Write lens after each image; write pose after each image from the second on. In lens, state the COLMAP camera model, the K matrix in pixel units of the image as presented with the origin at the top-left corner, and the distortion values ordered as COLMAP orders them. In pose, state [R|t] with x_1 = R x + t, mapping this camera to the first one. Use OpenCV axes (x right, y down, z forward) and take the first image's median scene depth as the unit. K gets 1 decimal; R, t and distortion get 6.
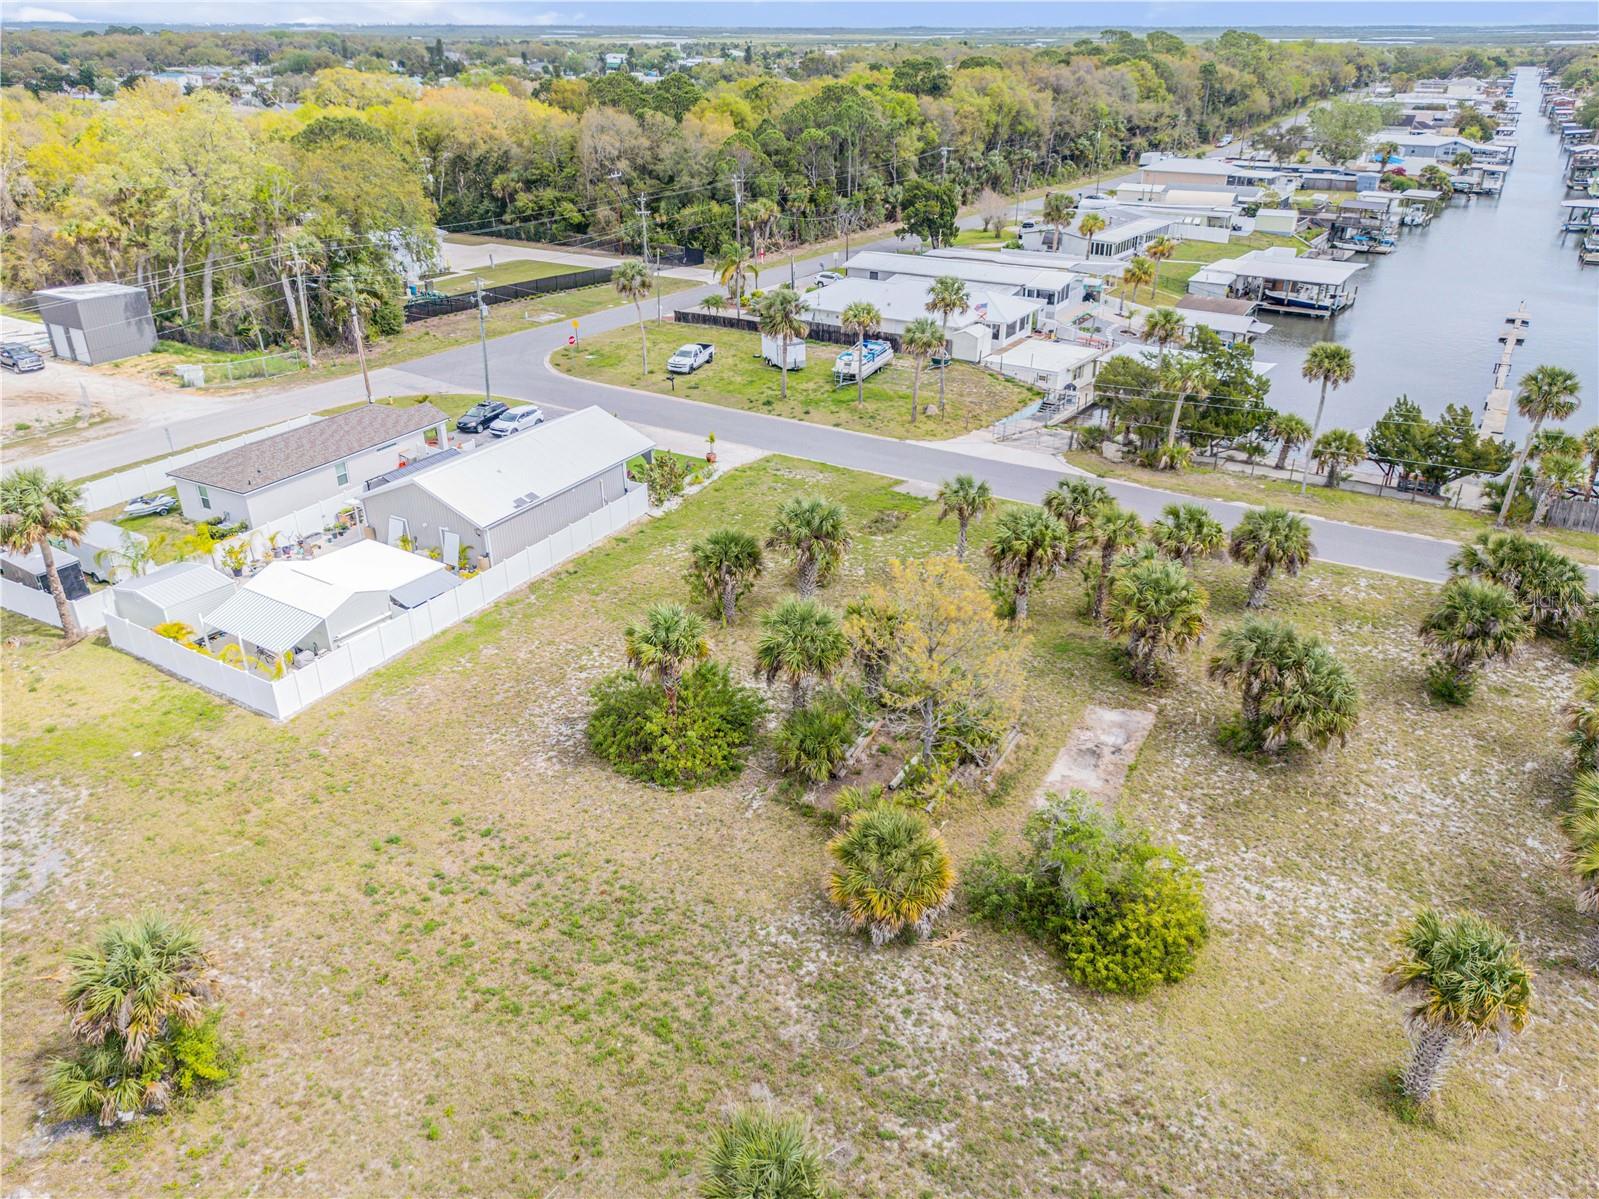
lens RADIAL K [[1132.1, 0, 804.3], [0, 1132.1, 608.0], [0, 0, 1]] dist [0.077628, -0.076103]
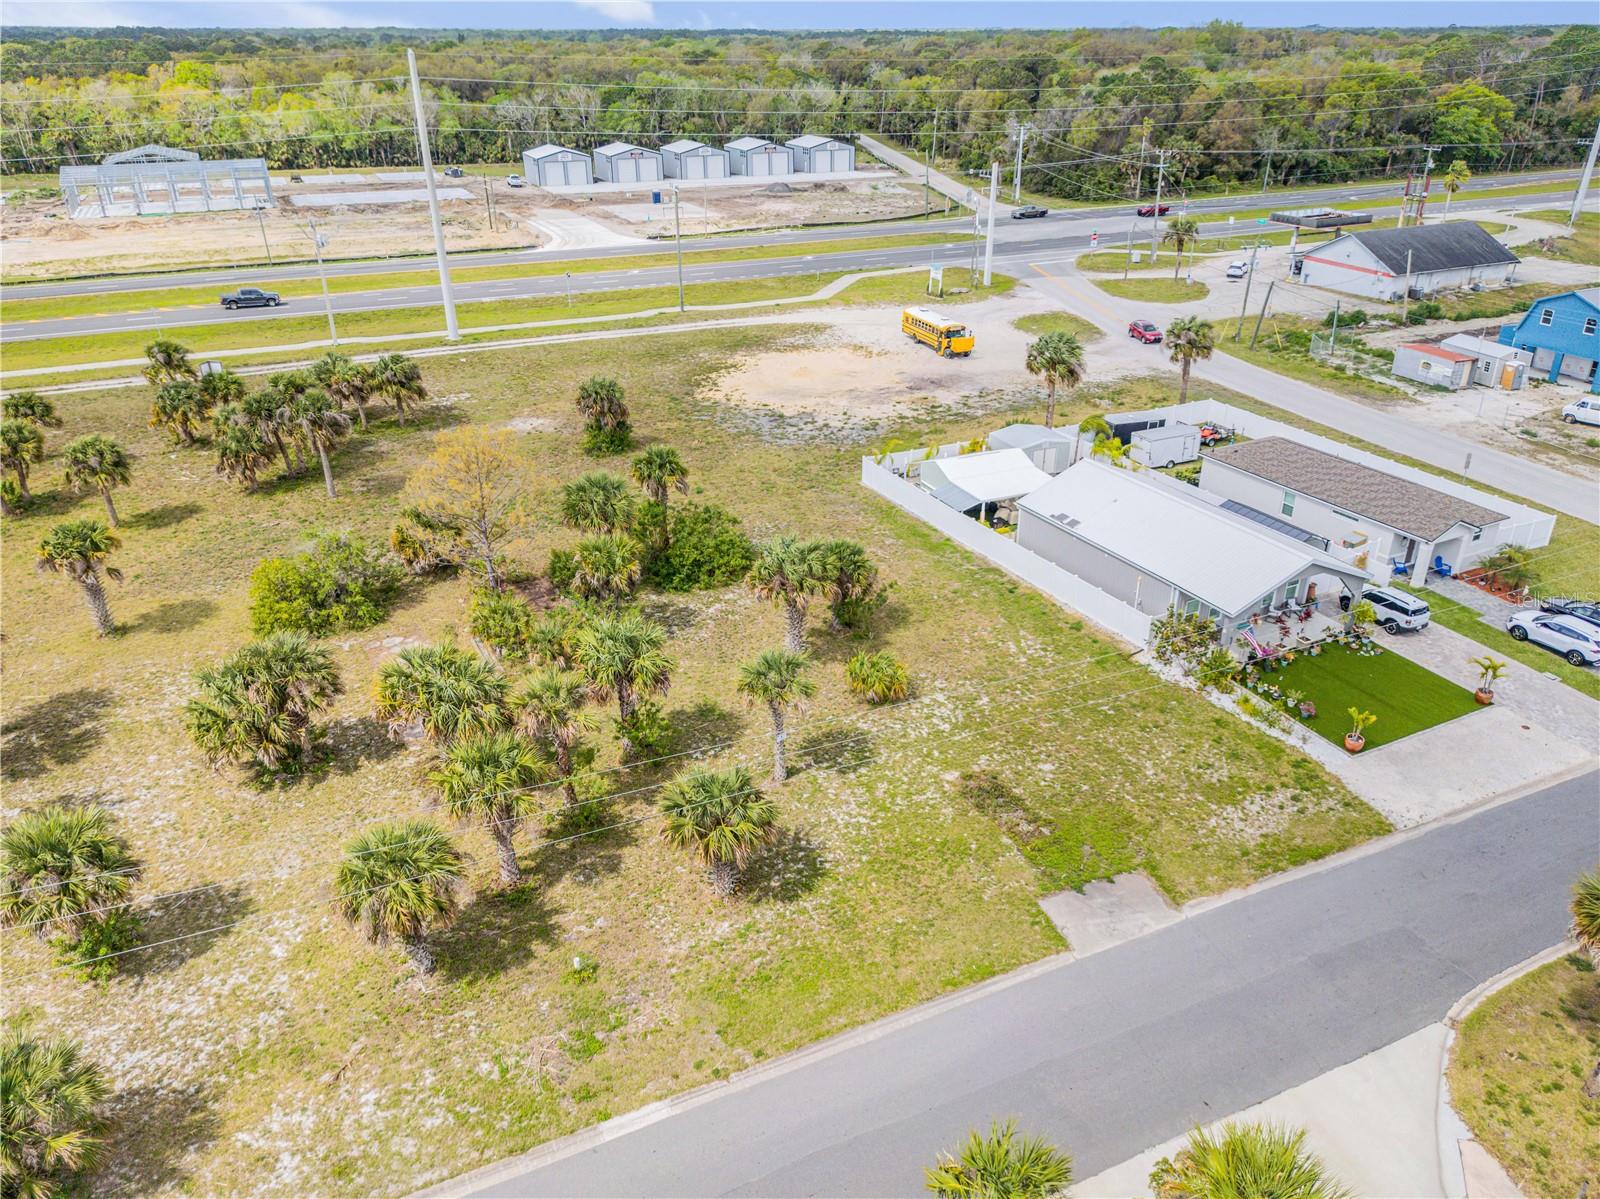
lens RADIAL K [[1112.2, 0, 804.8], [0, 1112.2, 657.2], [0, 0, 1]] dist [0.070255, -0.070699]
pose [[-0.558149, 0.401830, -0.725949, 0.449507], [-0.375556, 0.657818, 0.652865, -0.403385], [0.739883, 0.637031, -0.216251, 0.811168]]
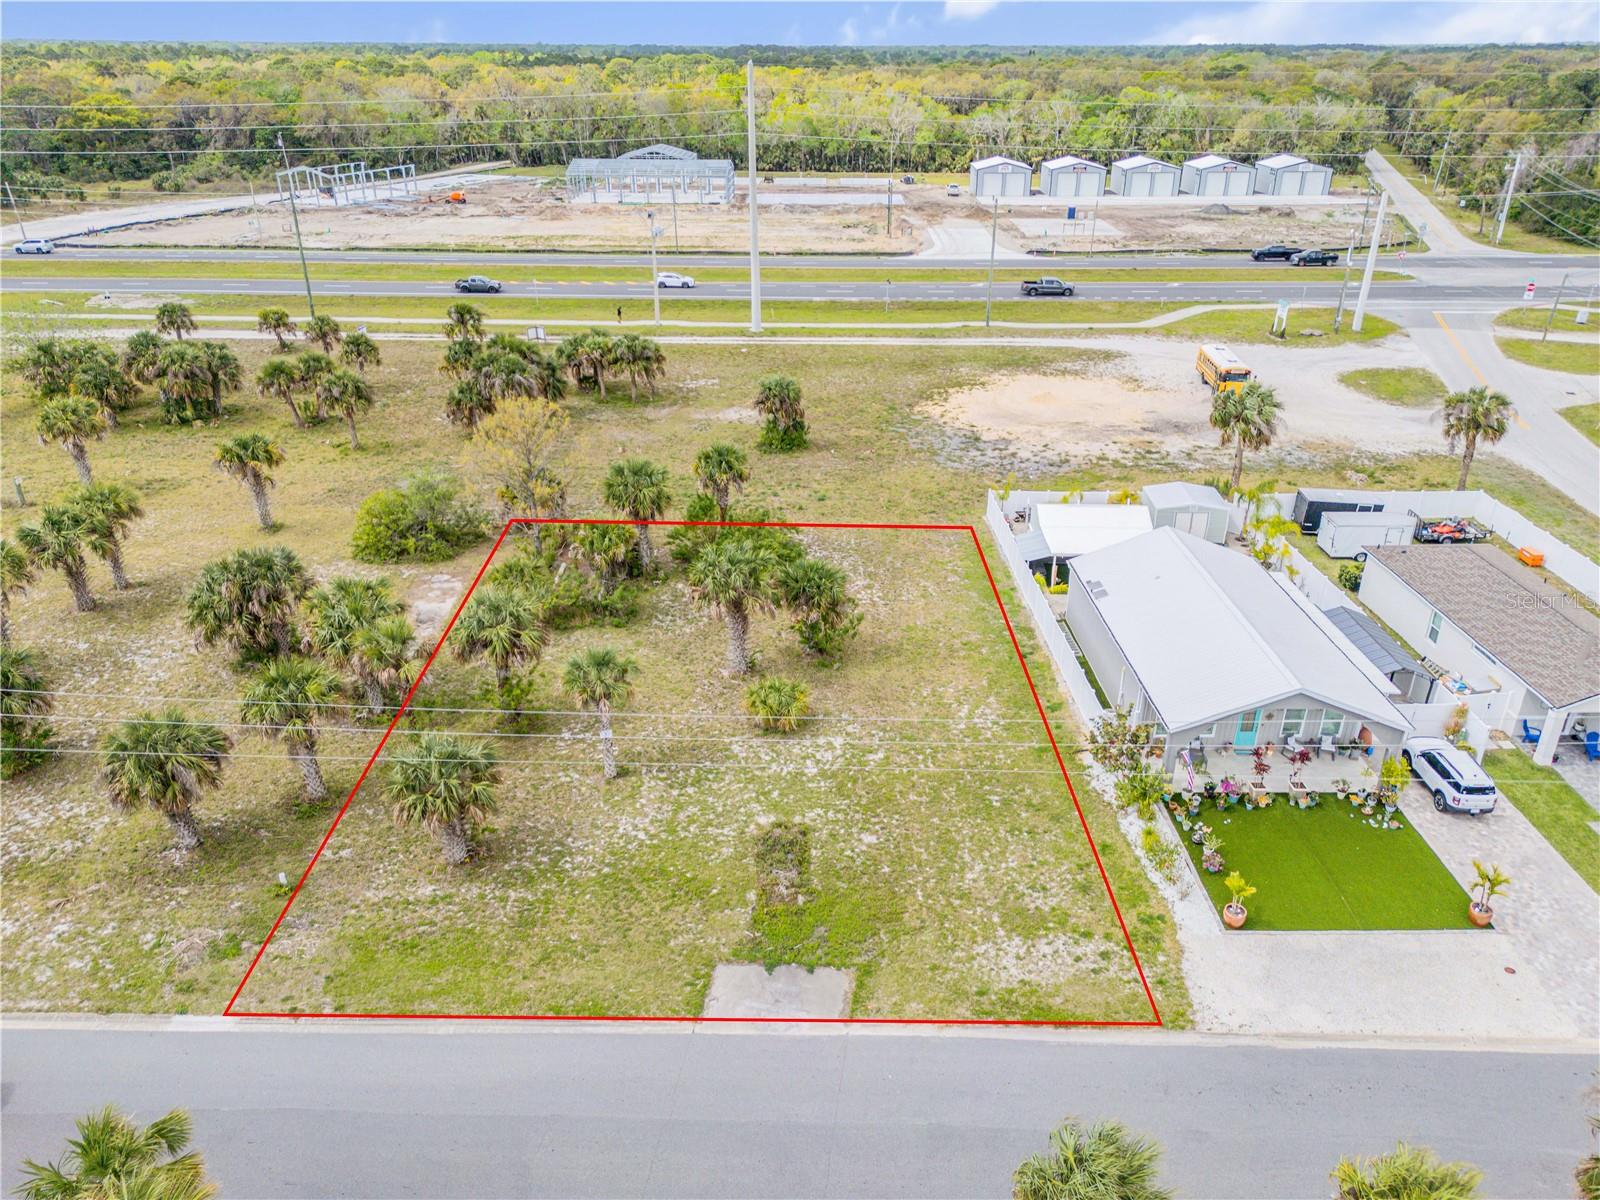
lens RADIAL K [[1132.8, 0, 804.8], [0, 1132.8, 608.5], [0, 0, 1]] dist [0.077628, -0.076103]
pose [[-0.866857, 0.216330, -0.449176, 0.243508], [-0.228930, 0.627635, 0.744087, -0.489350], [0.442887, 0.747848, -0.494545, 0.972707]]
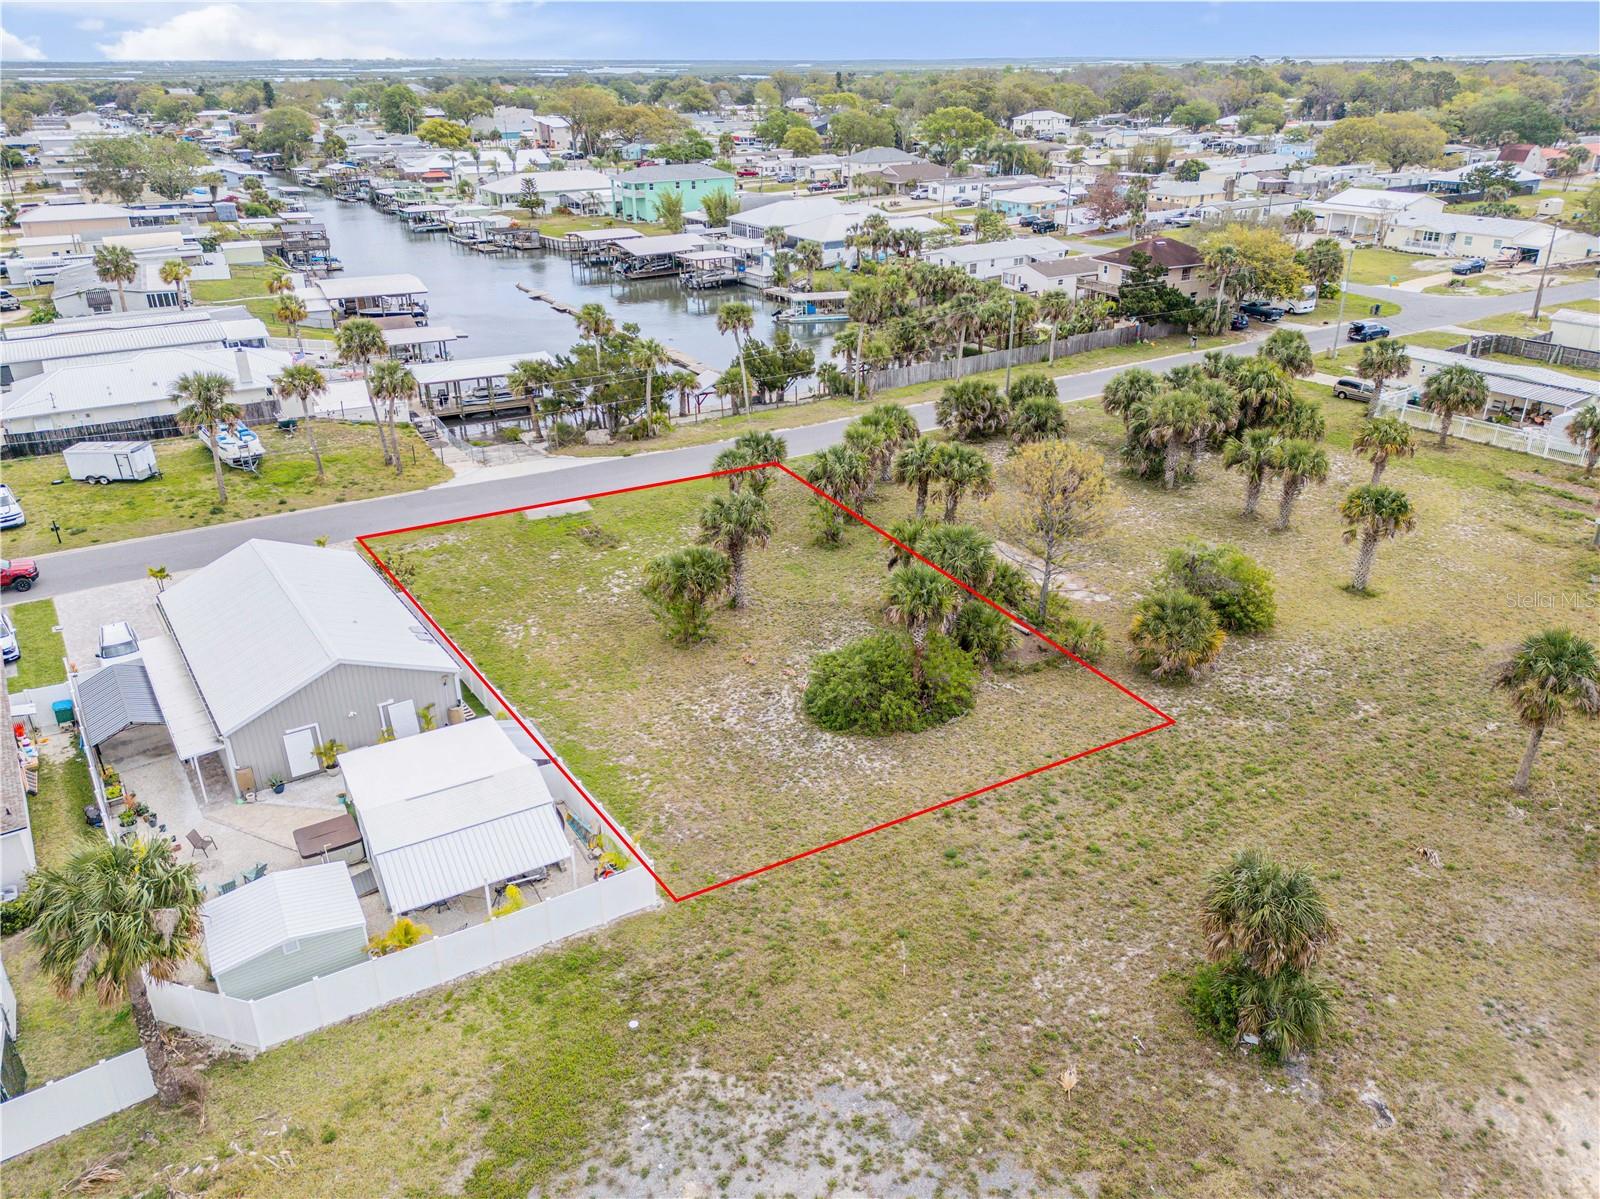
lens RADIAL K [[1169.0, 0, 801.4], [0, 1169.0, 579.0], [0, 0, 1]] dist [0.091704, -0.128785]
pose [[0.462108, -0.359701, 0.810599, -0.569876], [0.404071, 0.899055, 0.168600, -0.117658], [-0.789419, 0.249628, 0.560805, 0.225704]]
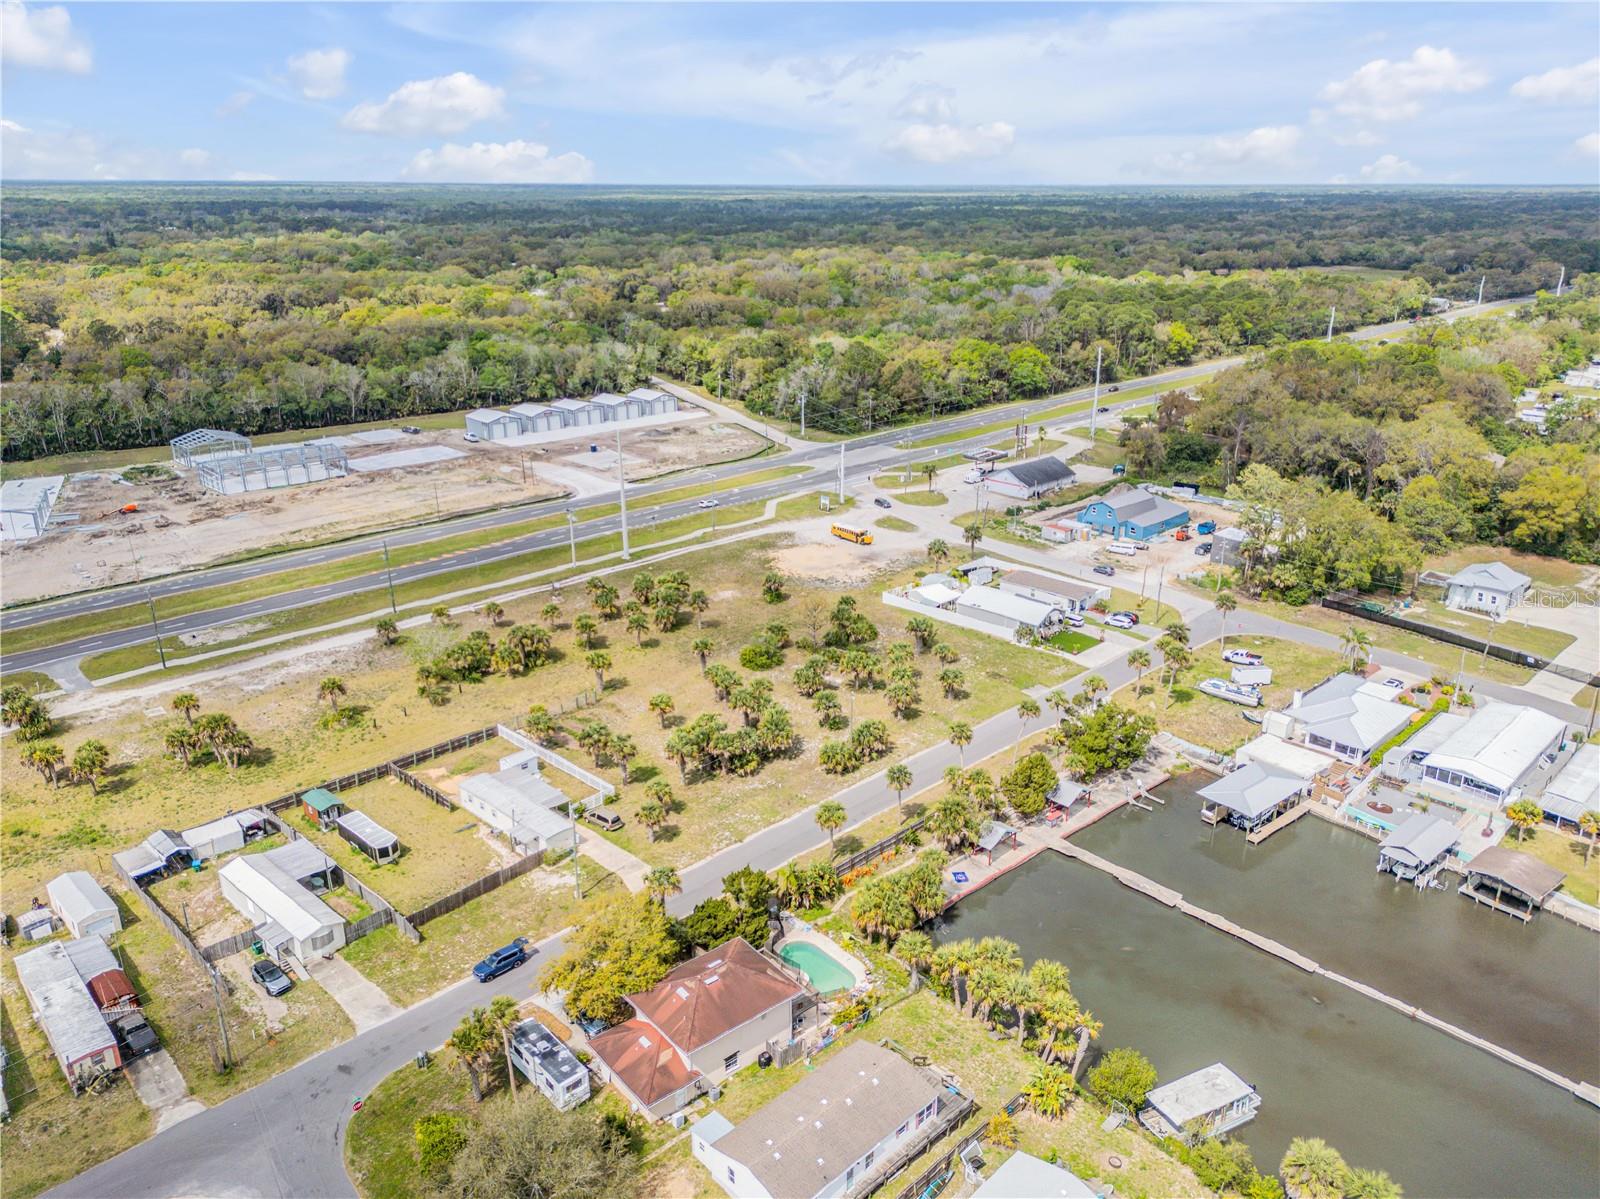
lens RADIAL K [[1112.2, 0, 804.8], [0, 1112.2, 657.2], [0, 0, 1]] dist [0.070255, -0.070699]
pose [[-0.256166, 0.369617, -0.893176, 1.855978], [-0.441140, 0.777471, 0.448256, -0.804639], [0.860101, 0.508844, -0.036109, 0.571834]]
